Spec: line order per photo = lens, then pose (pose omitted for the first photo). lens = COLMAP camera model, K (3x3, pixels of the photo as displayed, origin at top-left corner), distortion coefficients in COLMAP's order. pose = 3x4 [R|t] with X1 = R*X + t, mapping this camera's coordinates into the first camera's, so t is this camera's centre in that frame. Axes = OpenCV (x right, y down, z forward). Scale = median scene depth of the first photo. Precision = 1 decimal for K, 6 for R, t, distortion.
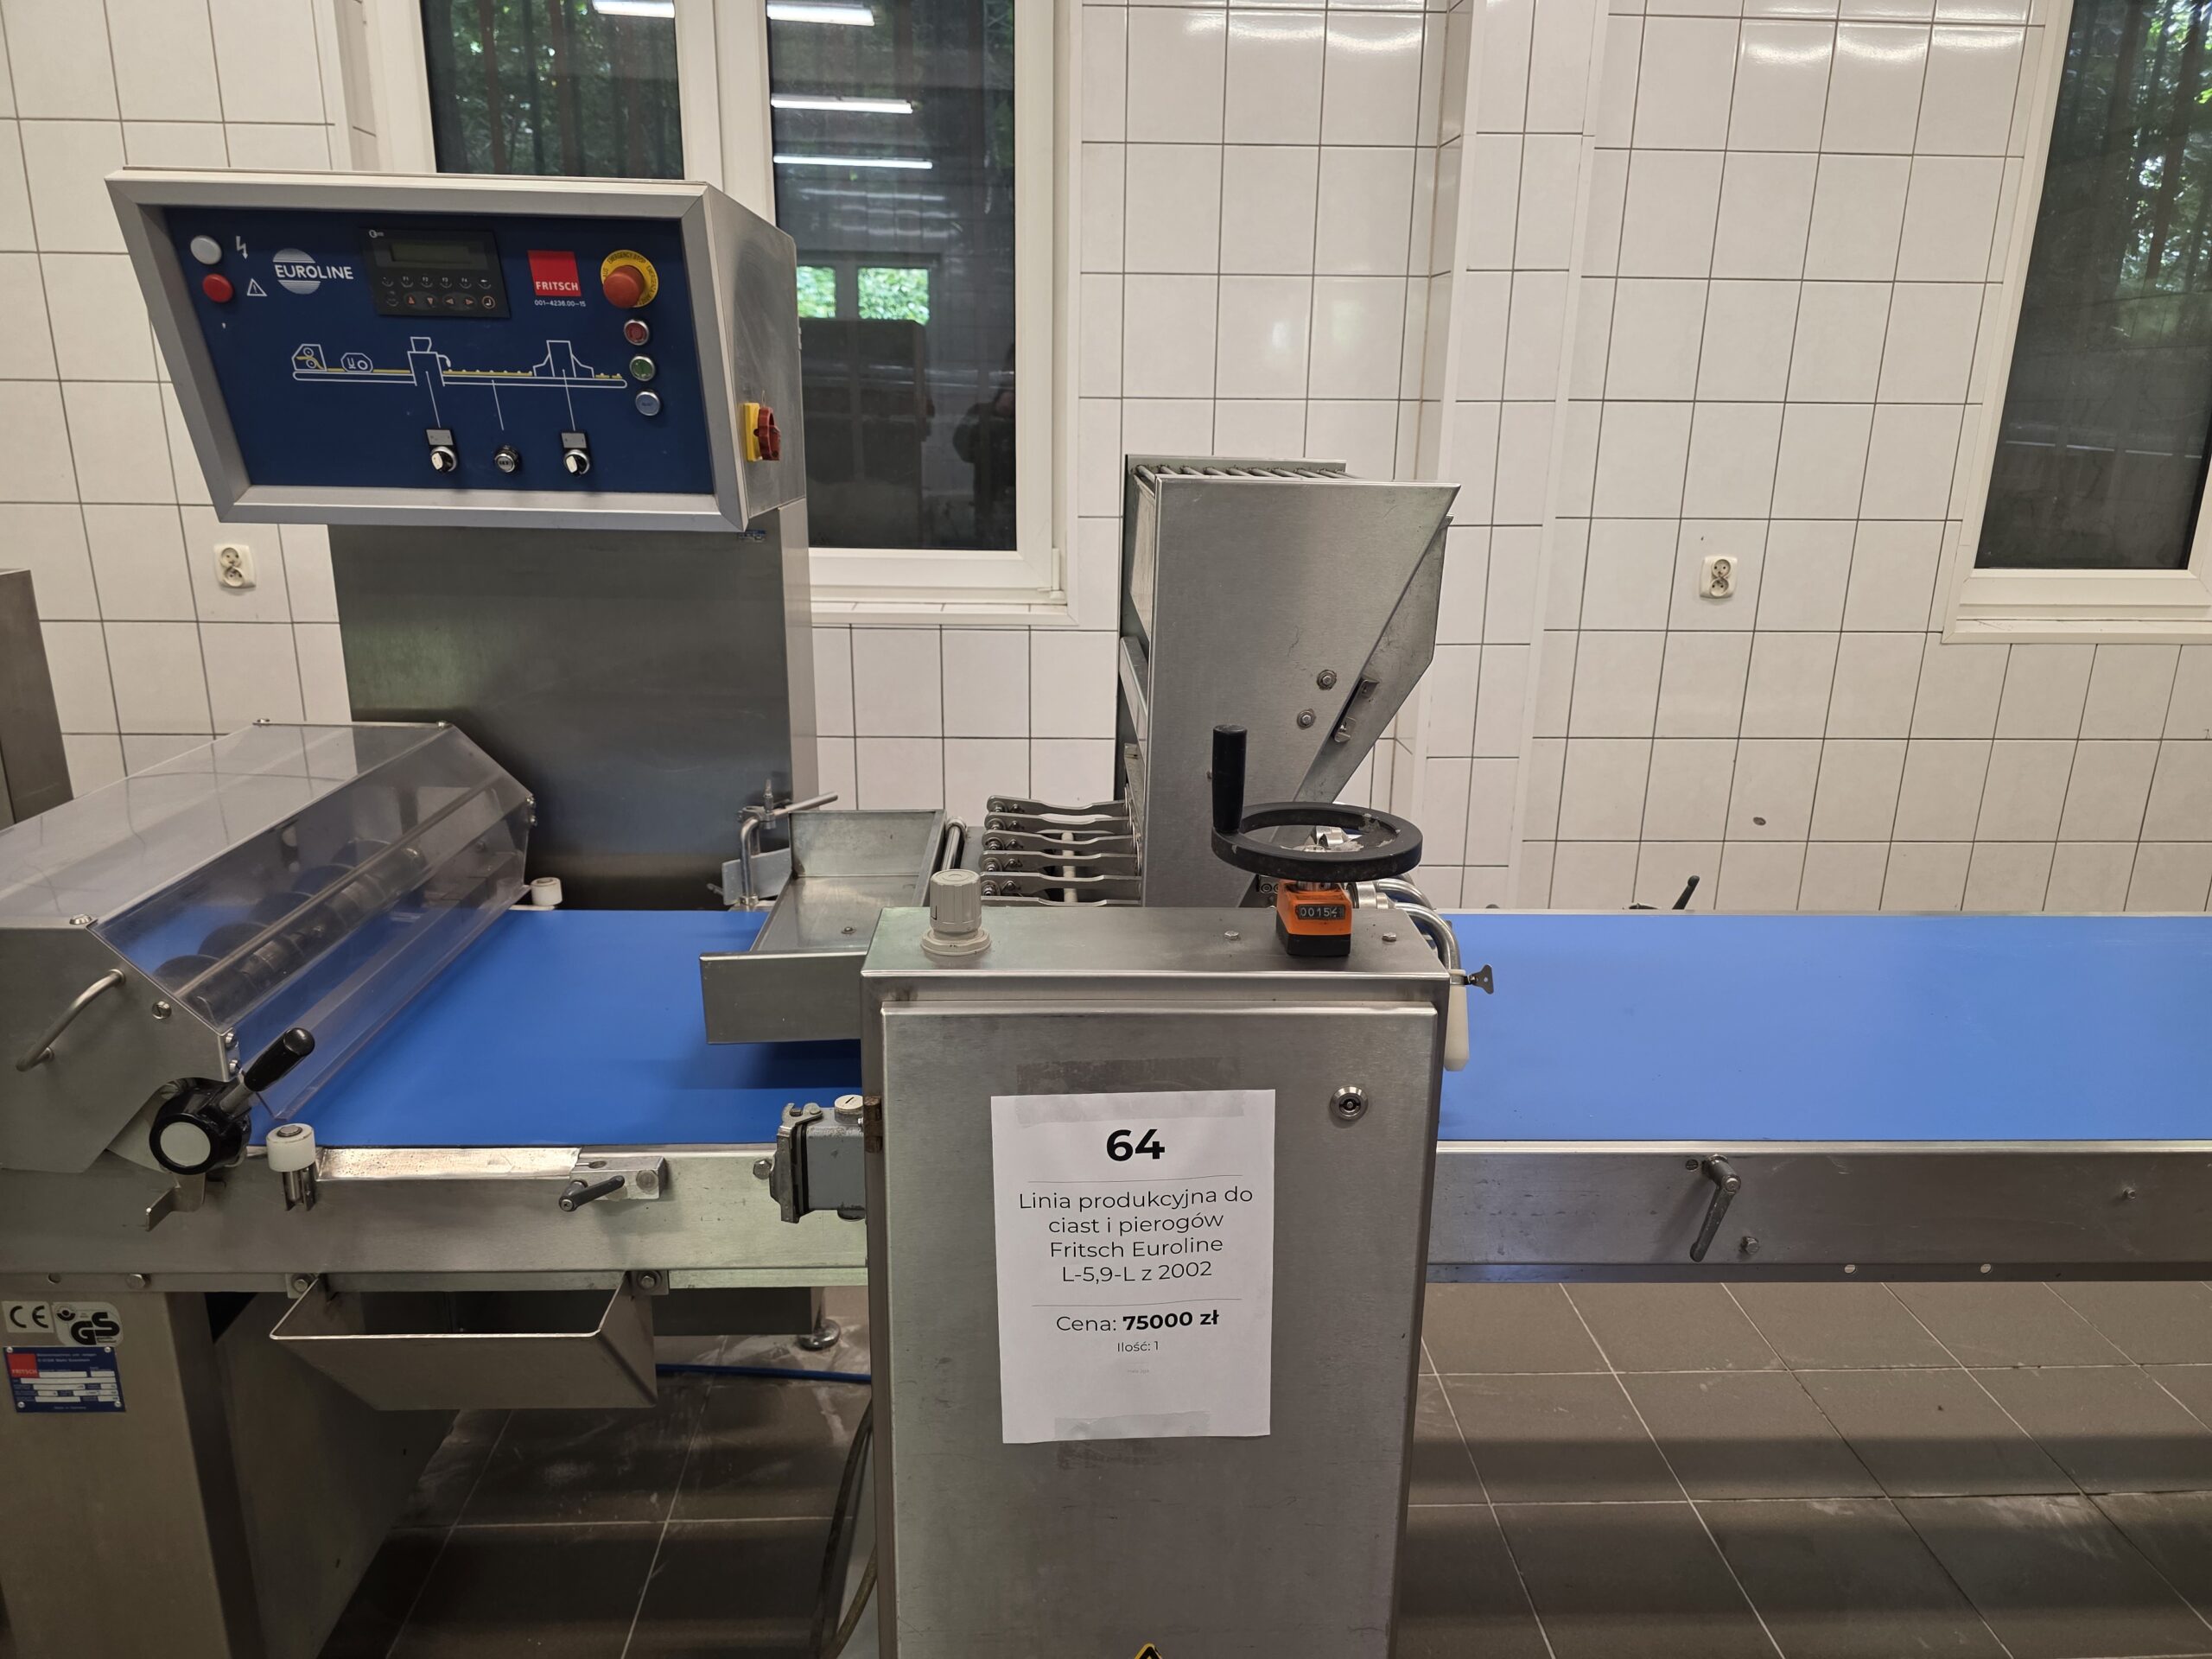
lens RADIAL K [[1484.5, 0, 1090.3], [0, 1484.5, 822.1], [0, 0, 1]] dist [0.061796, -0.054480]
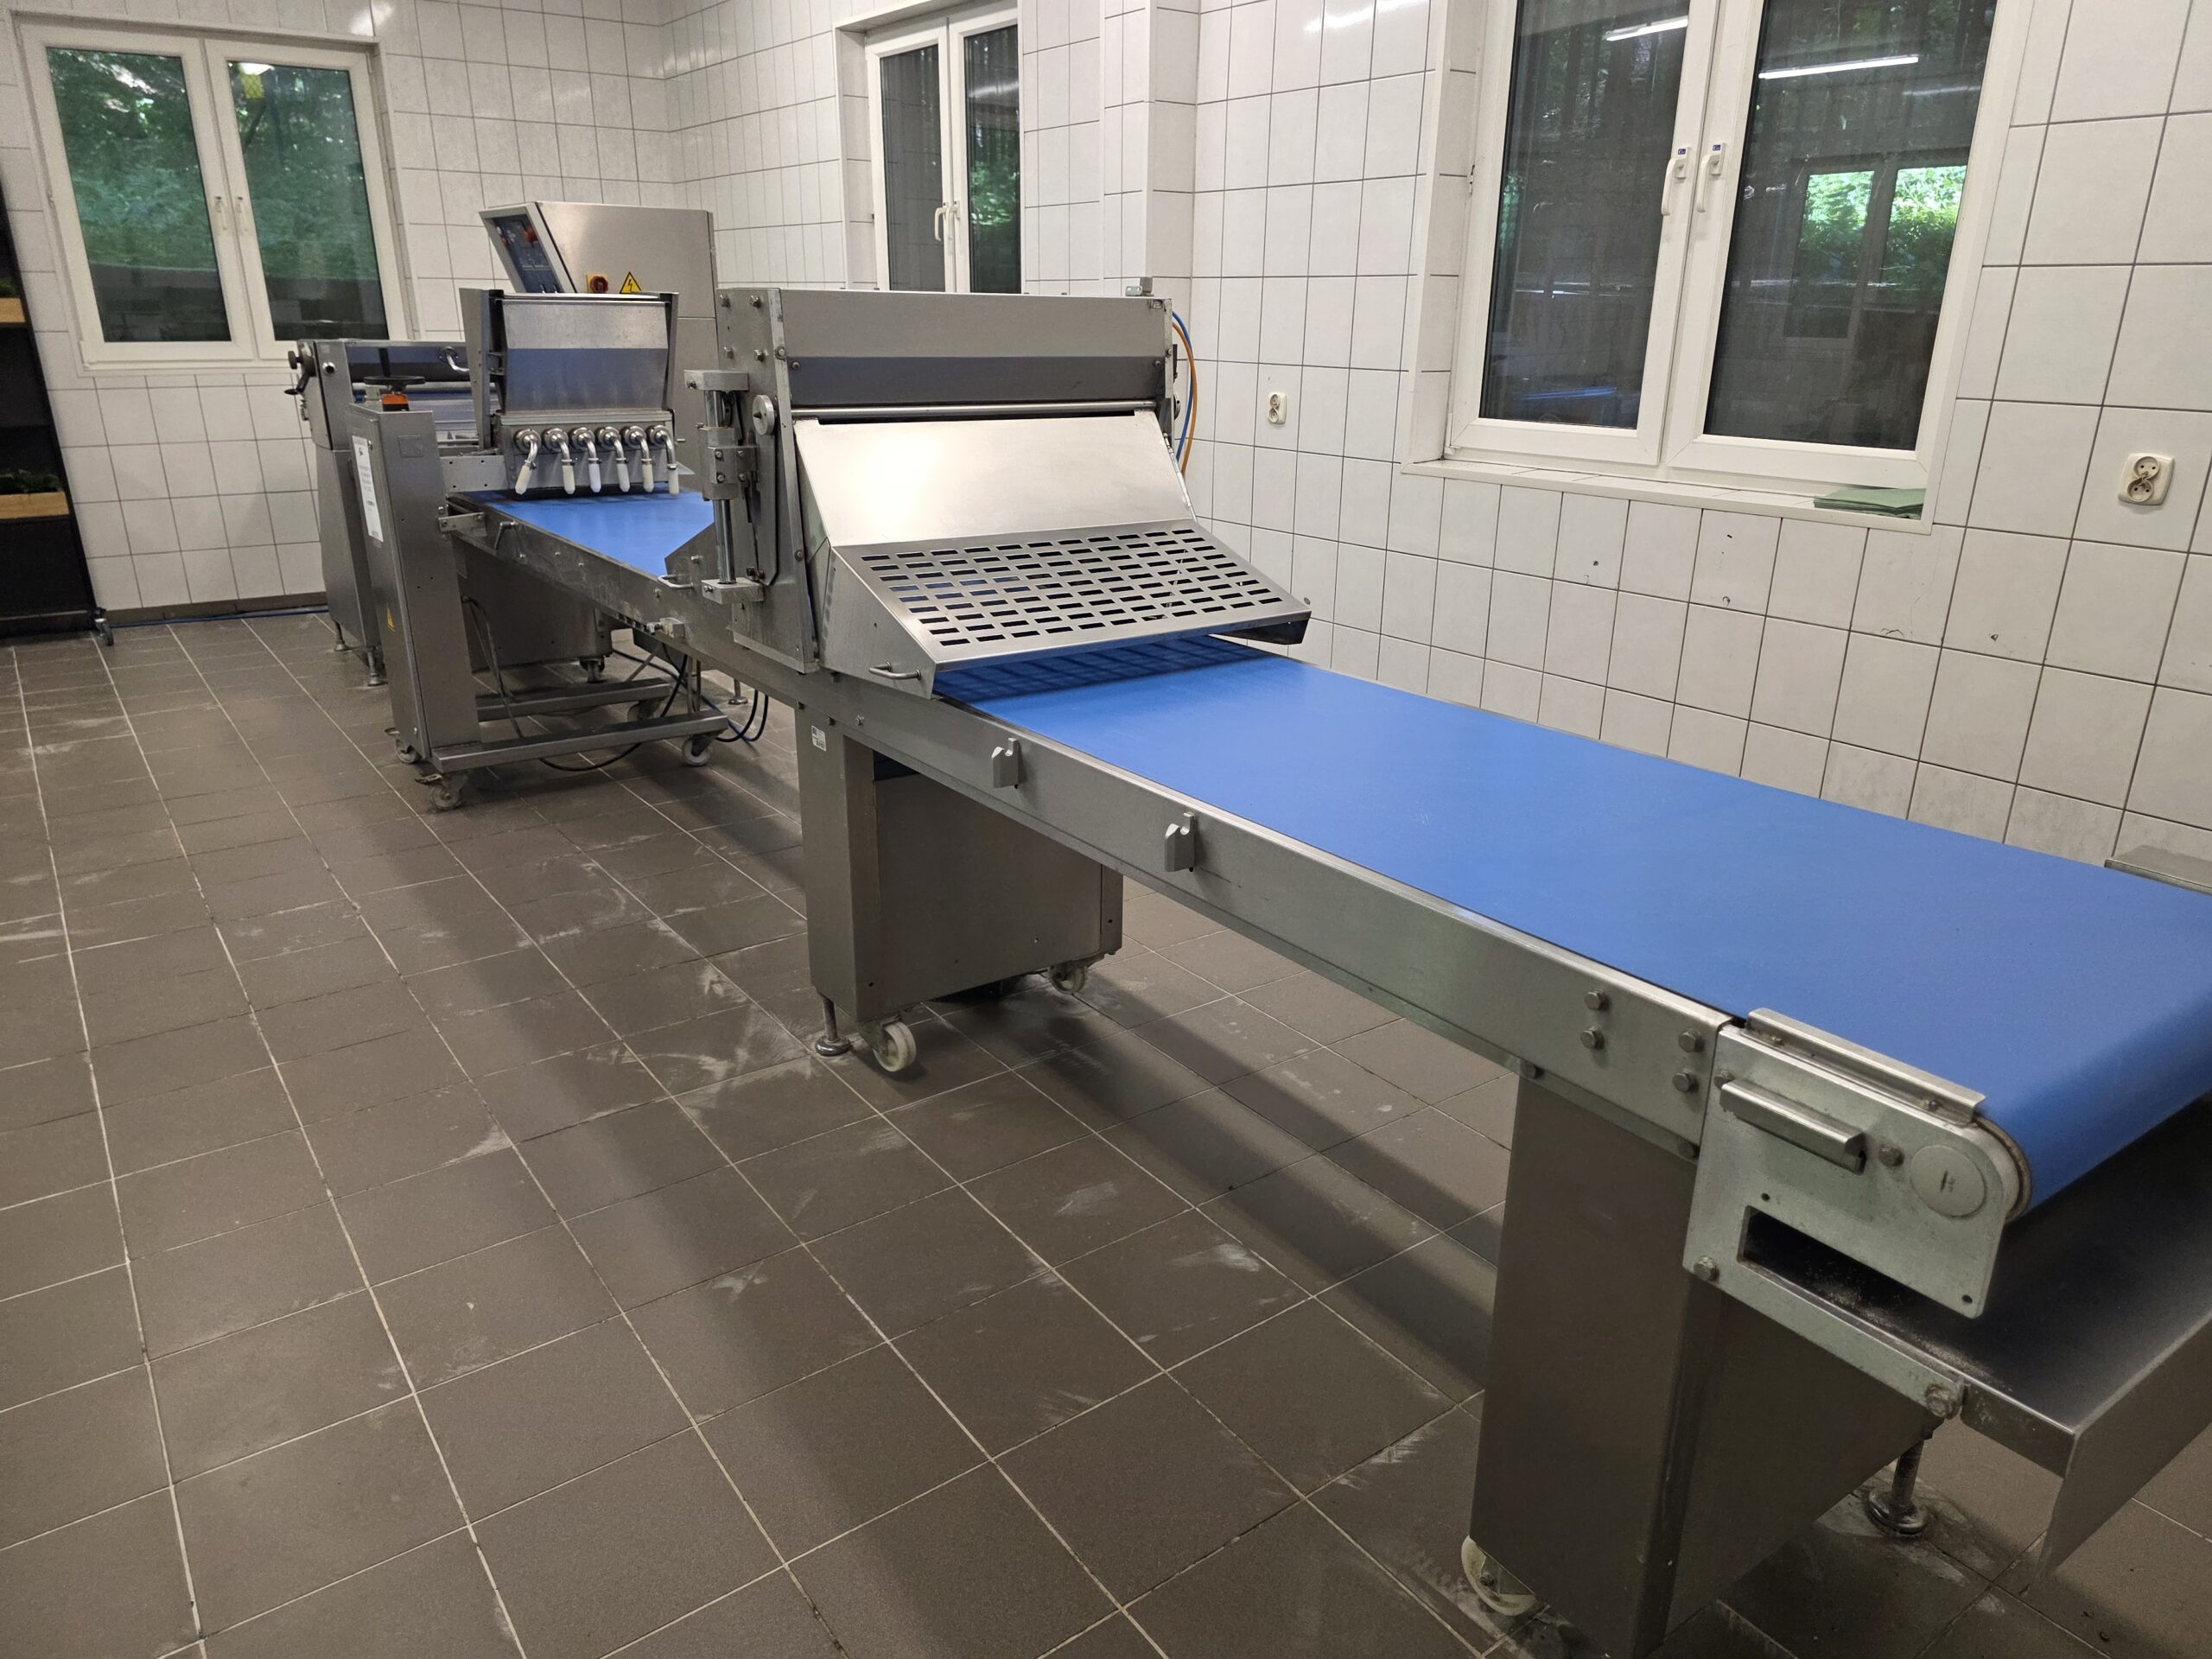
lens RADIAL K [[1484.5, 0, 1113.6], [0, 1484.5, 832.9], [0, 0, 1]] dist [0.061796, -0.054480]
pose [[0.553442, 0.271233, -0.787486, 3.253824], [-0.231698, 0.958306, 0.167231, 0.036338], [0.800011, 0.089906, 0.593211, 0.211745]]
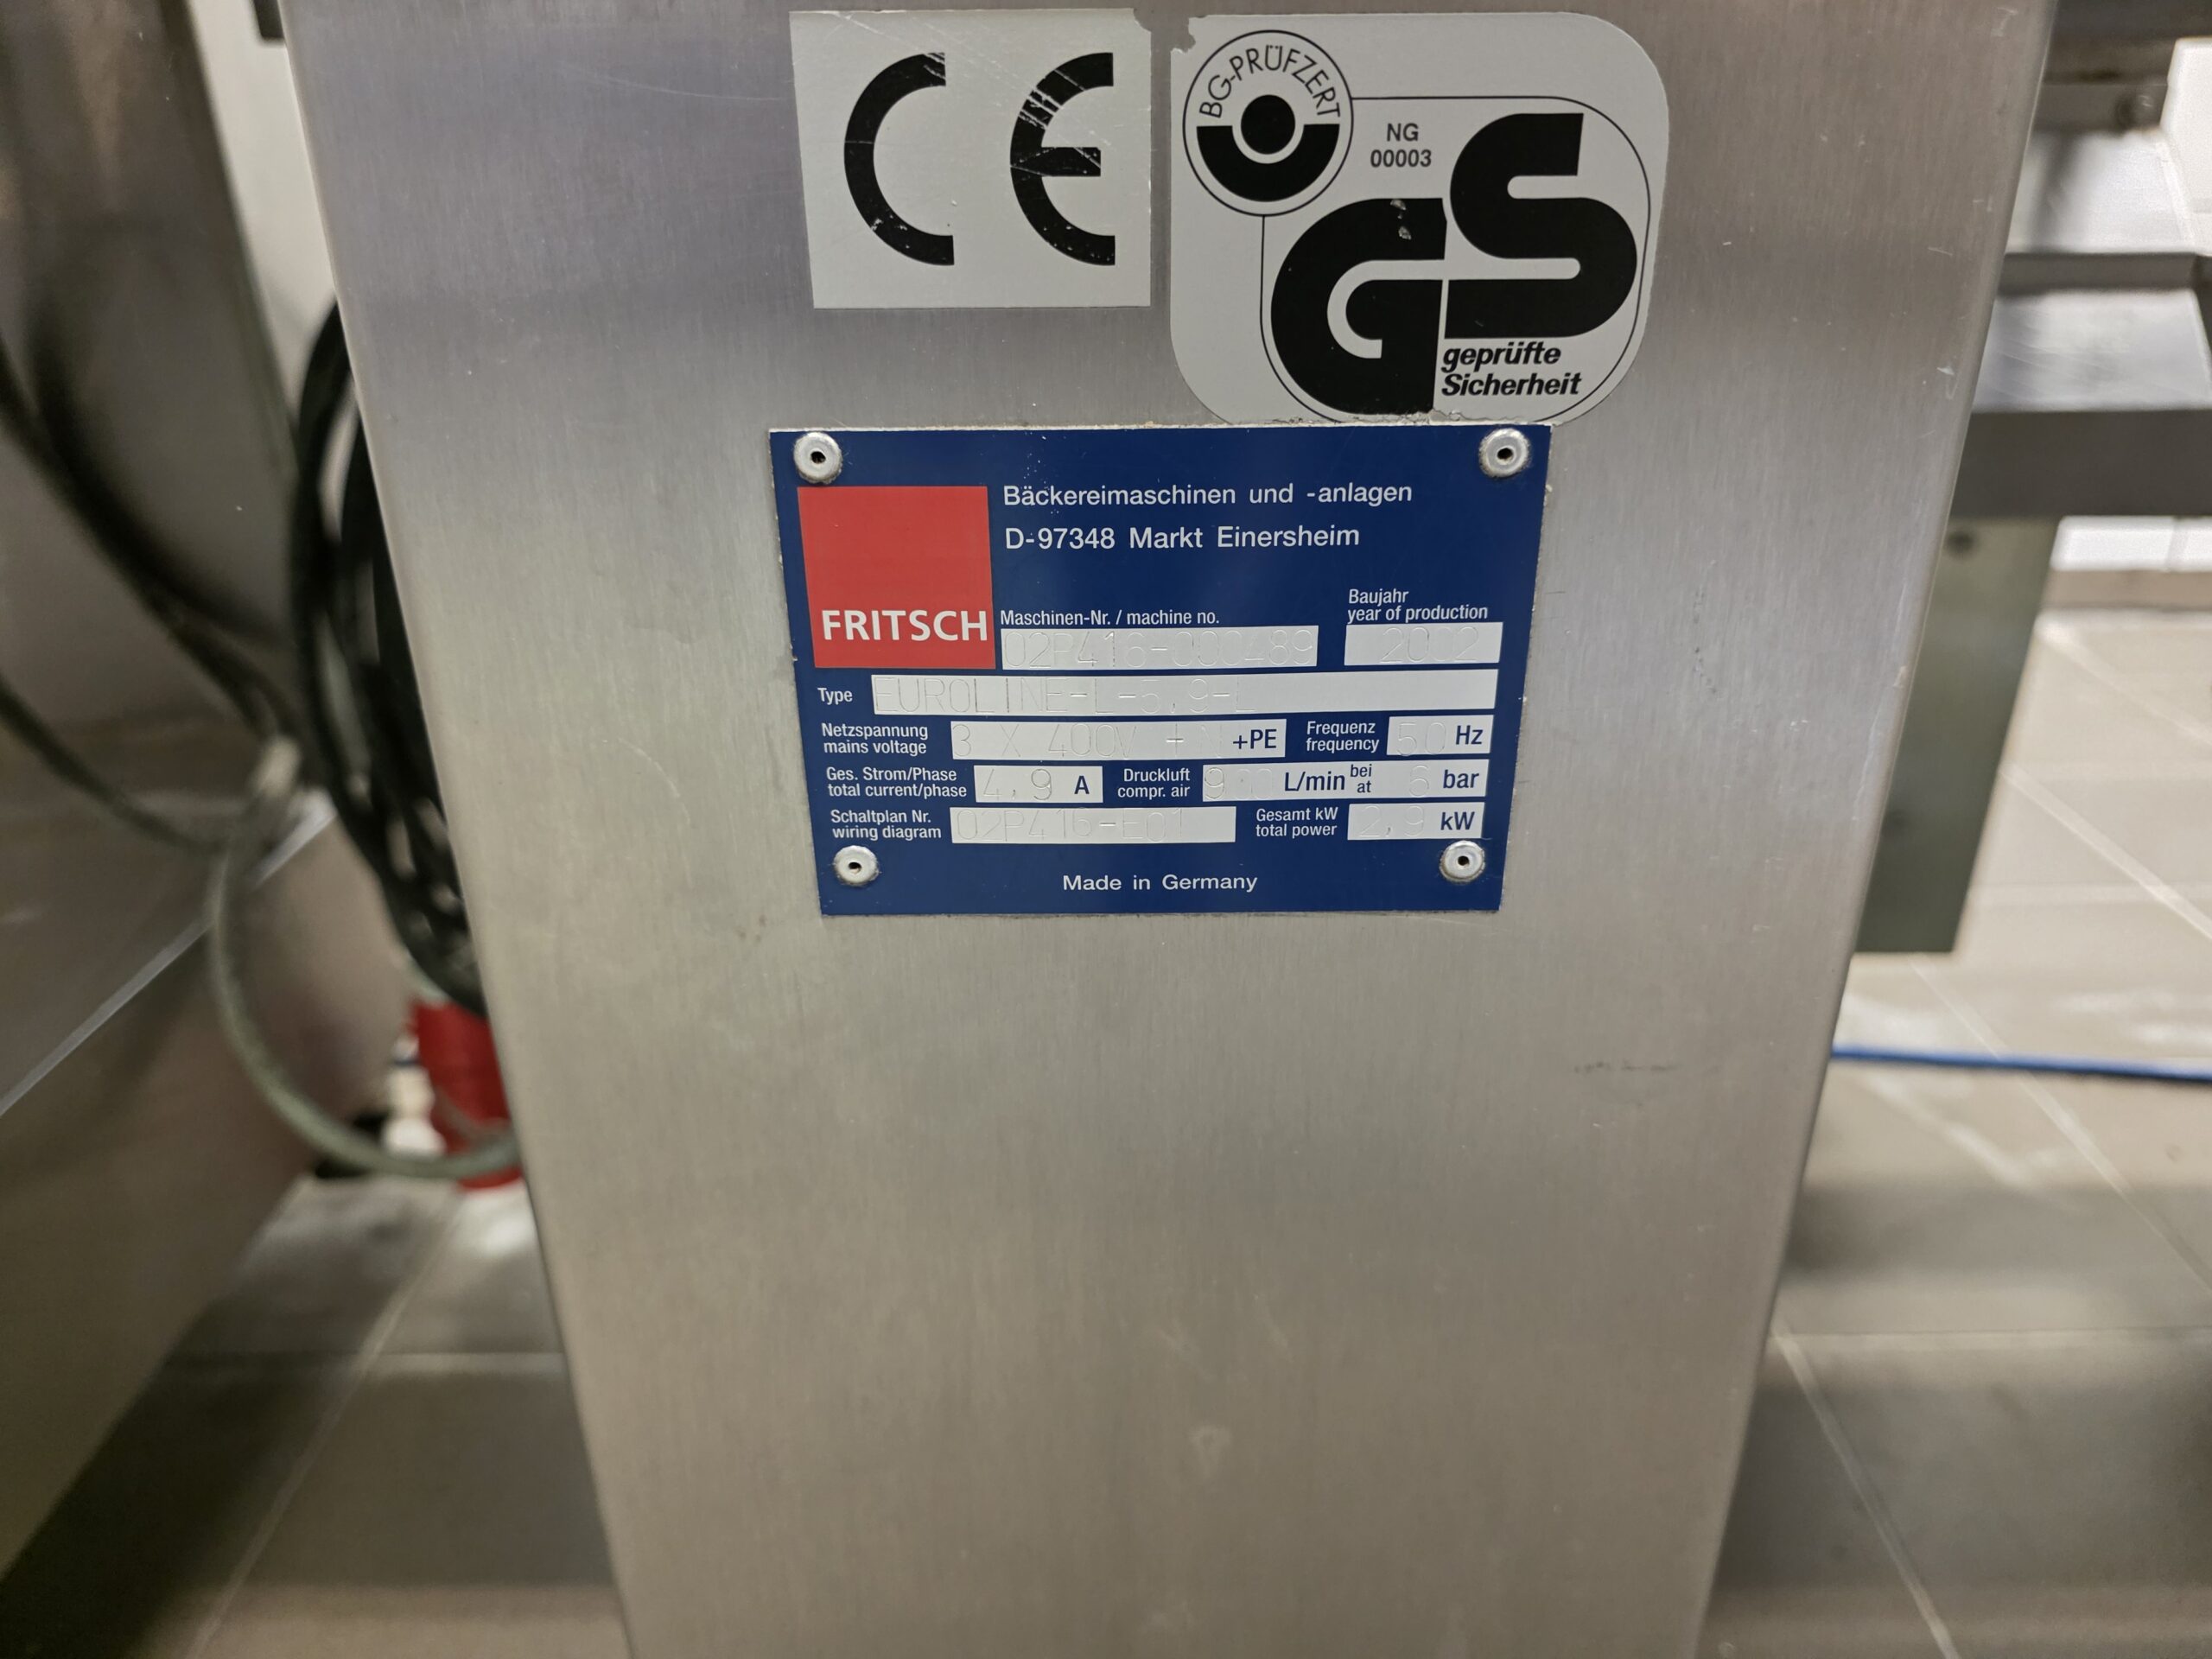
lens RADIAL K [[1484.5, 0, 1111.8], [0, 1484.5, 806.6], [0, 0, 1]] dist [0.061796, -0.054480]
pose [[0.999014, -0.006741, -0.043890, -0.628713], [0.013575, 0.987453, 0.157330, 0.331852], [0.042278, -0.157770, 0.986570, 0.791410]]
